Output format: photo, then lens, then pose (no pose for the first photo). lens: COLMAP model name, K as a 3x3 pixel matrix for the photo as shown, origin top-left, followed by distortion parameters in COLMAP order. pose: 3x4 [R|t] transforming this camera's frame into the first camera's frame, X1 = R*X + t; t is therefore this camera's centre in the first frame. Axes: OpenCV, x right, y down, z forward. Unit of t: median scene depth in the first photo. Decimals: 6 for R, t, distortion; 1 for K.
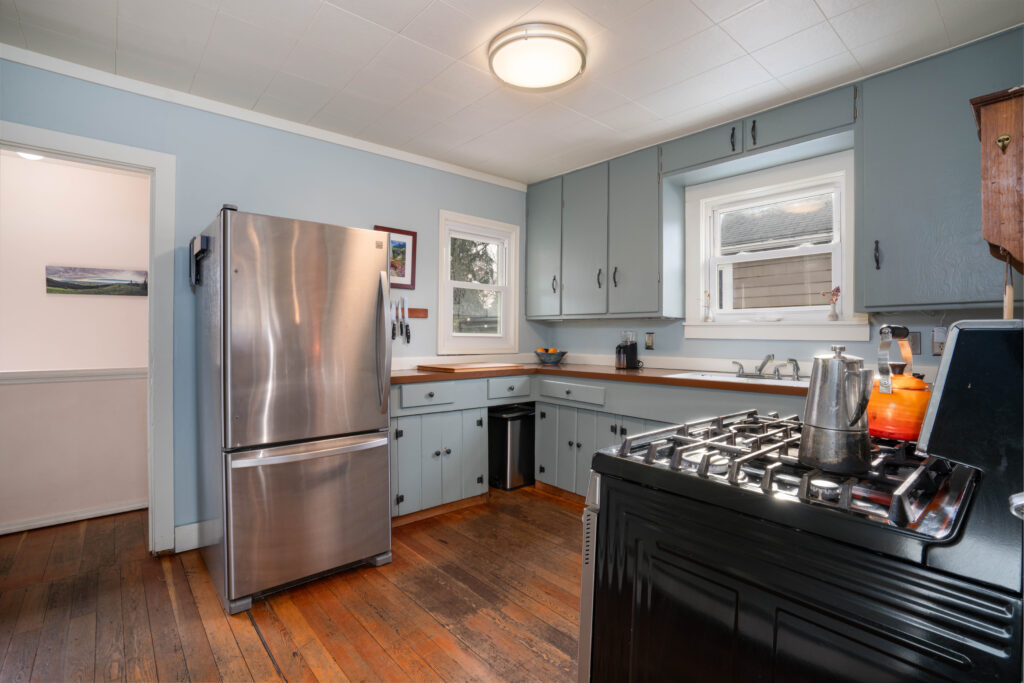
lens RADIAL K [[478.6, 0, 521.8], [0, 478.6, 339.1], [0, 0, 1]] dist [-0.046216, 0.004399]
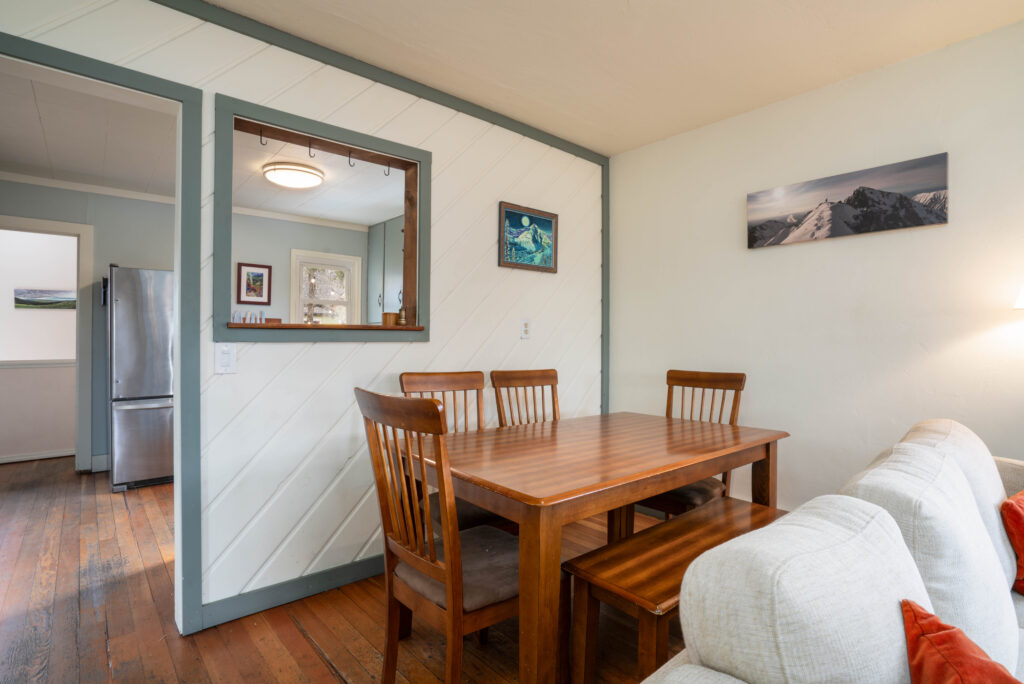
lens RADIAL K [[478.6, 0, 509.4], [0, 478.6, 339.5], [0, 0, 1]] dist [-0.046216, 0.004399]
pose [[0.999873, -0.002982, 0.015638, 0.483840], [0.003150, 0.999938, -0.010693, 0.017114], [-0.015605, 0.010741, 0.999821, -0.446762]]
